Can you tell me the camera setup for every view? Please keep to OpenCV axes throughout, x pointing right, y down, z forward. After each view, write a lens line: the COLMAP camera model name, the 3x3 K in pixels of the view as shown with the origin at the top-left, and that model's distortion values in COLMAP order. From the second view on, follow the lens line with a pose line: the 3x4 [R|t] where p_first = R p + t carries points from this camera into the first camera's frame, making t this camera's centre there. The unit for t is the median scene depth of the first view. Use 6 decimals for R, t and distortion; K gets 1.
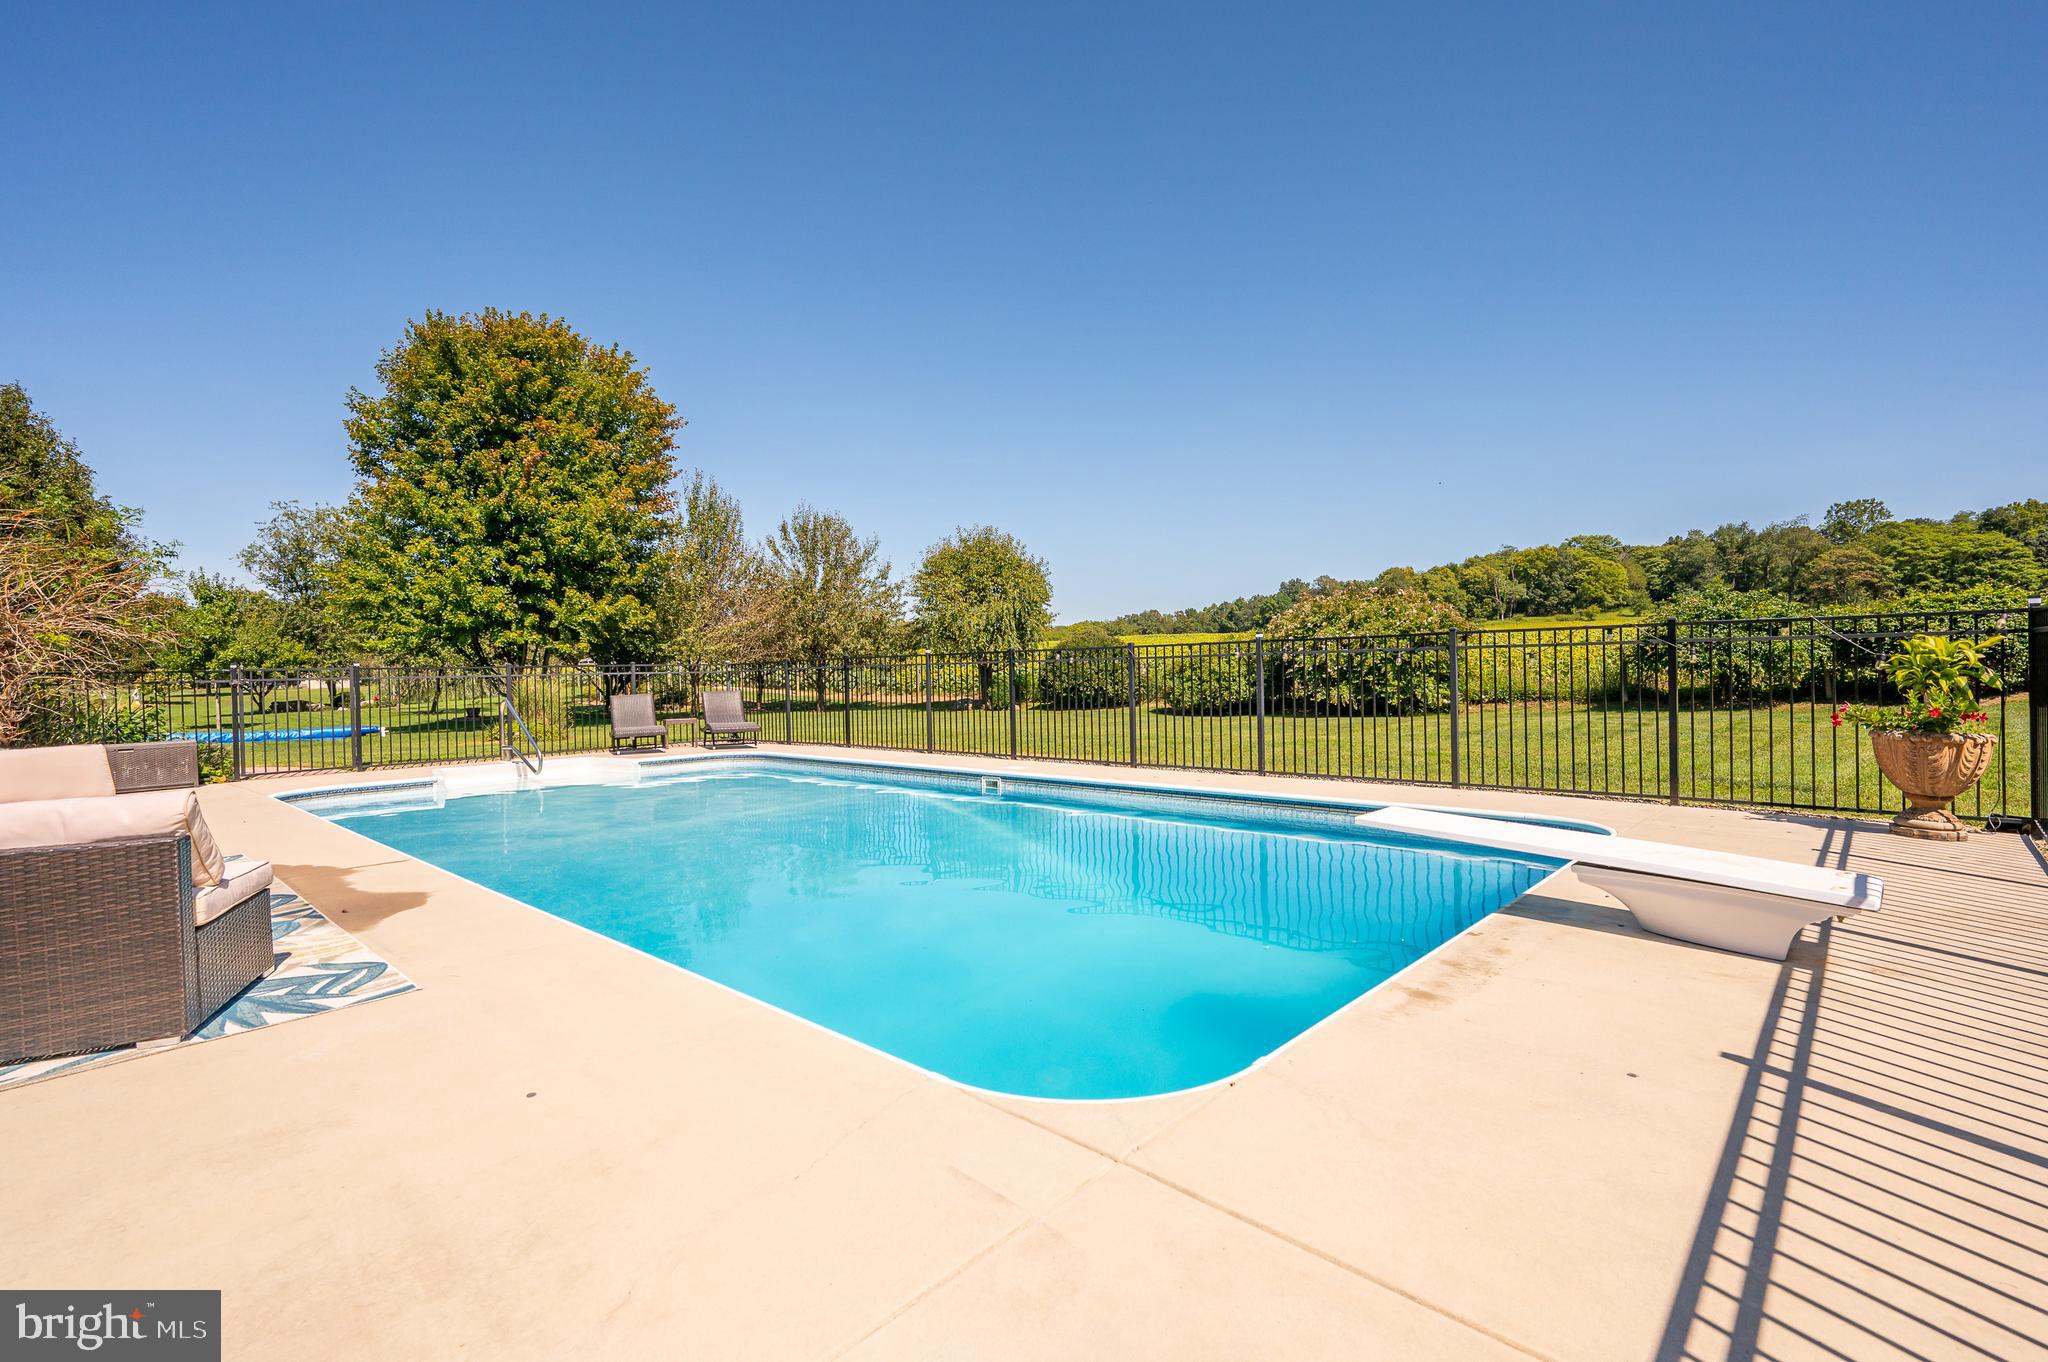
lens RADIAL K [[946.7, 0, 1022.0], [0, 946.7, 692.7], [0, 0, 1]] dist [0.000750, 0.001057]
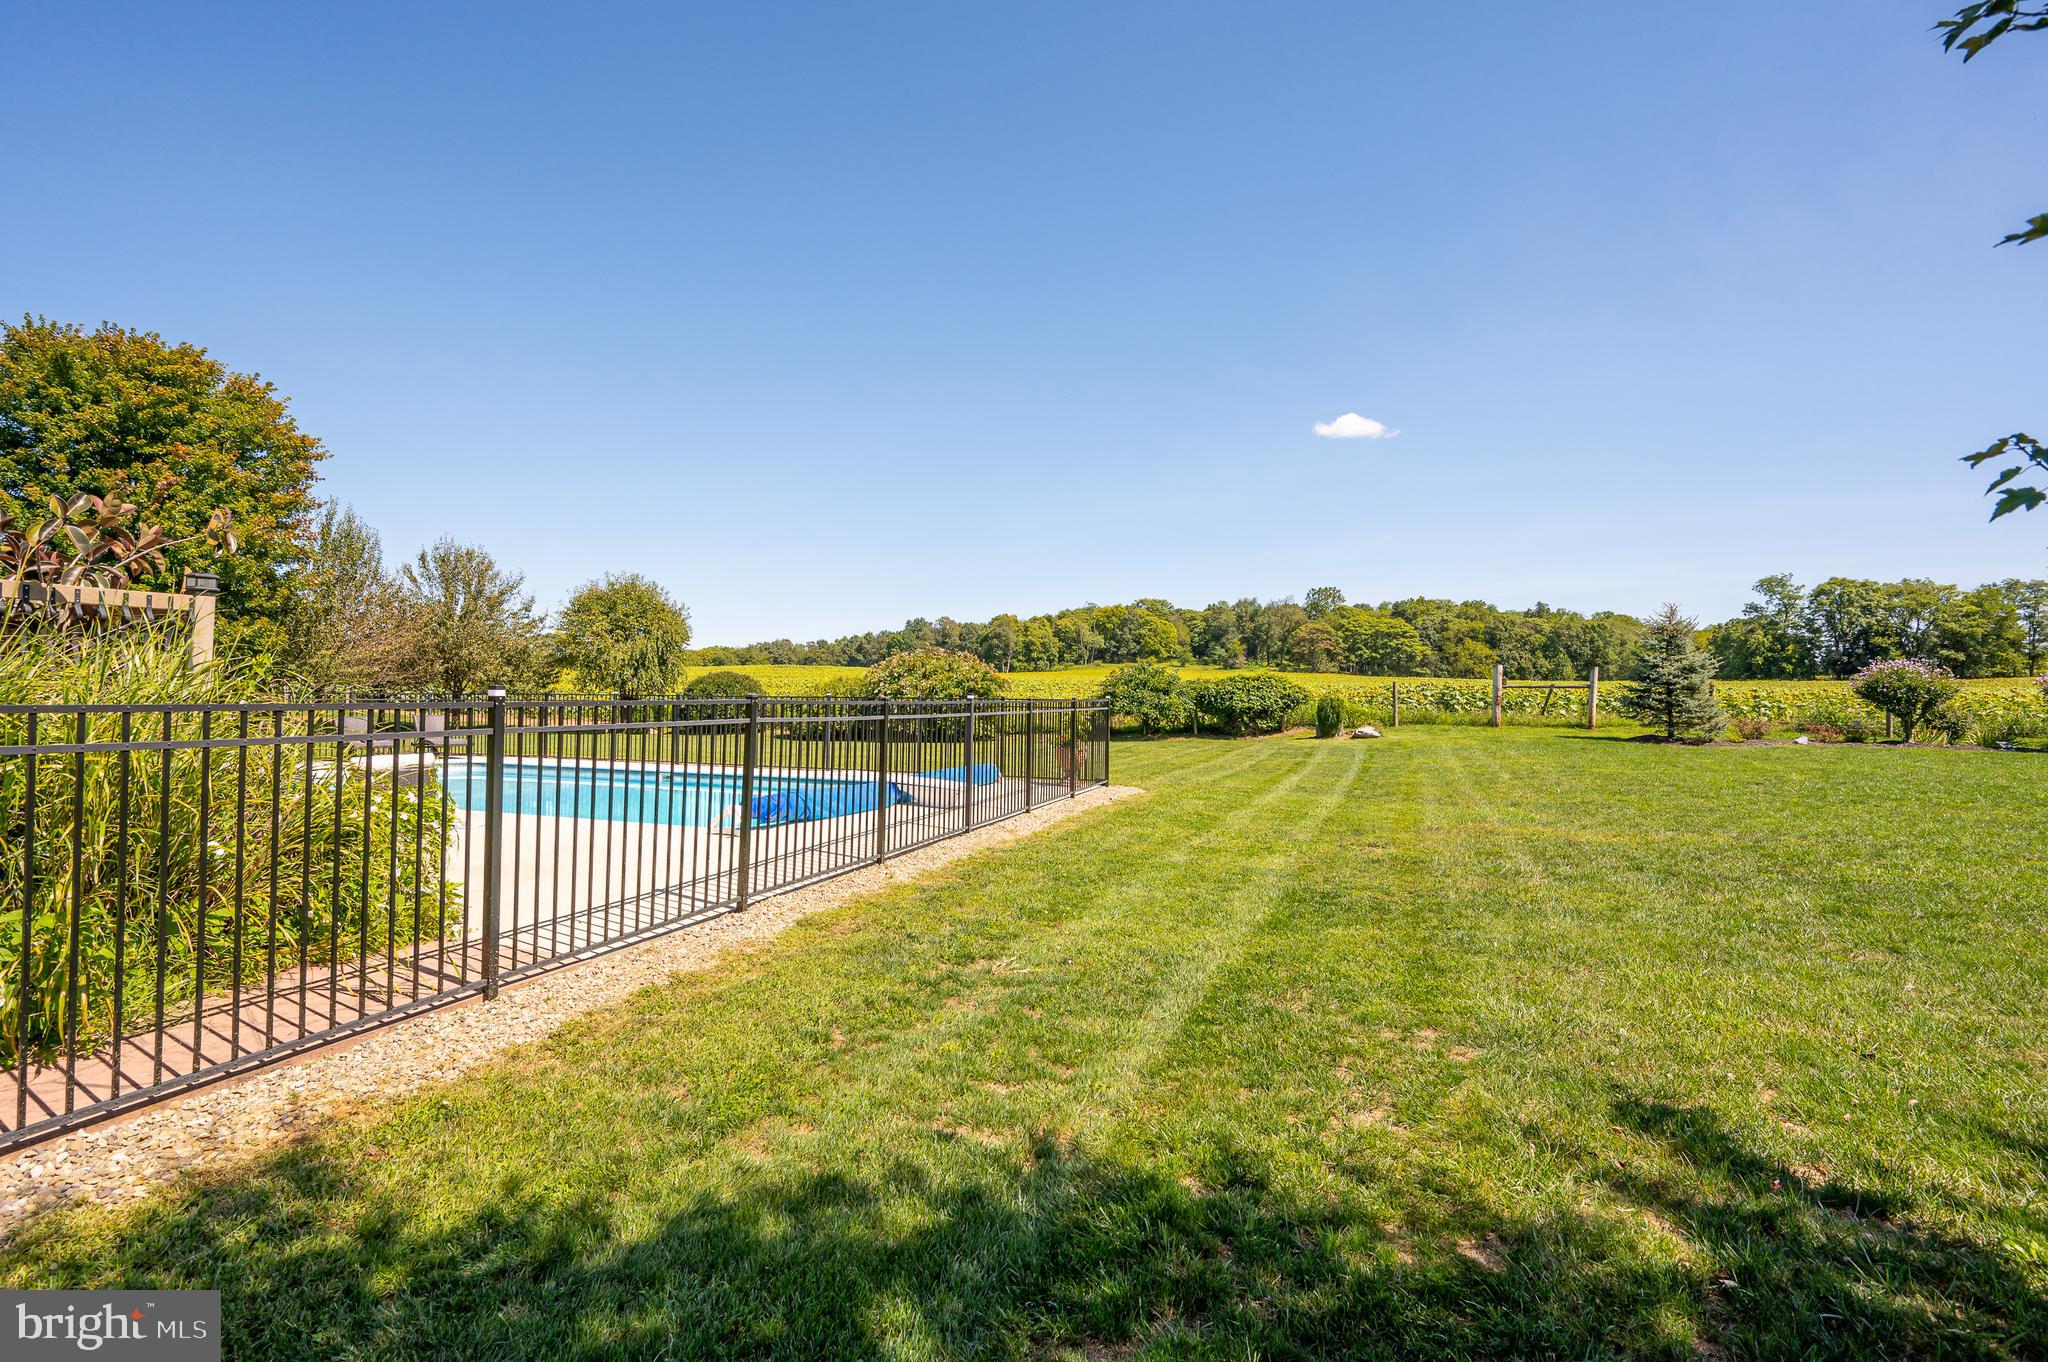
lens RADIAL K [[946.7, 0, 1027.9], [0, 946.7, 672.8], [0, 0, 1]] dist [0.000750, 0.001057]
pose [[0.924801, 0.040398, 0.378301, -0.022673], [-0.021215, 0.998275, -0.054741, -0.002458], [-0.379860, 0.042598, 0.924063, -0.217700]]
